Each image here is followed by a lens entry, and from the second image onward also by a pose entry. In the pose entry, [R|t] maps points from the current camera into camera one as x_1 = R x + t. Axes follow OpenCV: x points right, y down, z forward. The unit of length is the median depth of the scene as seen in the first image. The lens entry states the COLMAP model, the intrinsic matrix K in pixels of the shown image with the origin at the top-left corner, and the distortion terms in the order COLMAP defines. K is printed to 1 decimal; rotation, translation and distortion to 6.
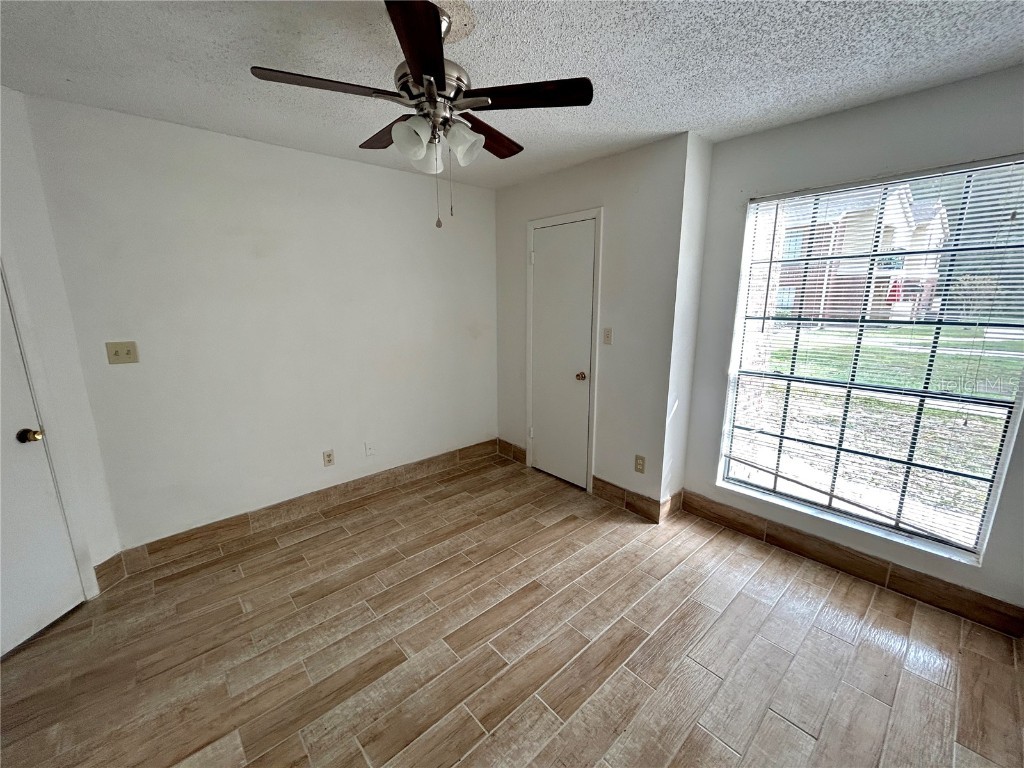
lens RADIAL K [[412.0, 0, 514.3], [0, 412.0, 383.5], [0, 0, 1]] dist [0.005392, -0.001395]
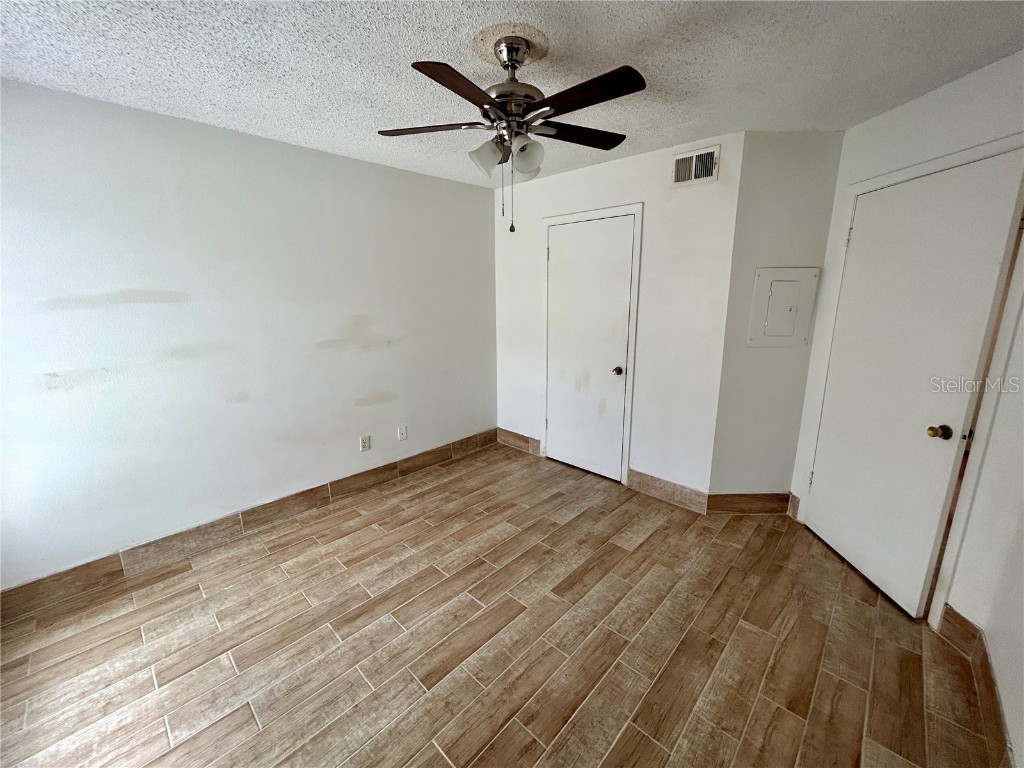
lens RADIAL K [[412.0, 0, 515.4], [0, 412.0, 381.6], [0, 0, 1]] dist [0.005392, -0.001395]
pose [[-0.996795, 0.026101, -0.075615, -0.073779], [-0.007883, 0.908617, 0.417556, -0.372438], [0.079603, 0.416814, -0.905499, 1.704791]]
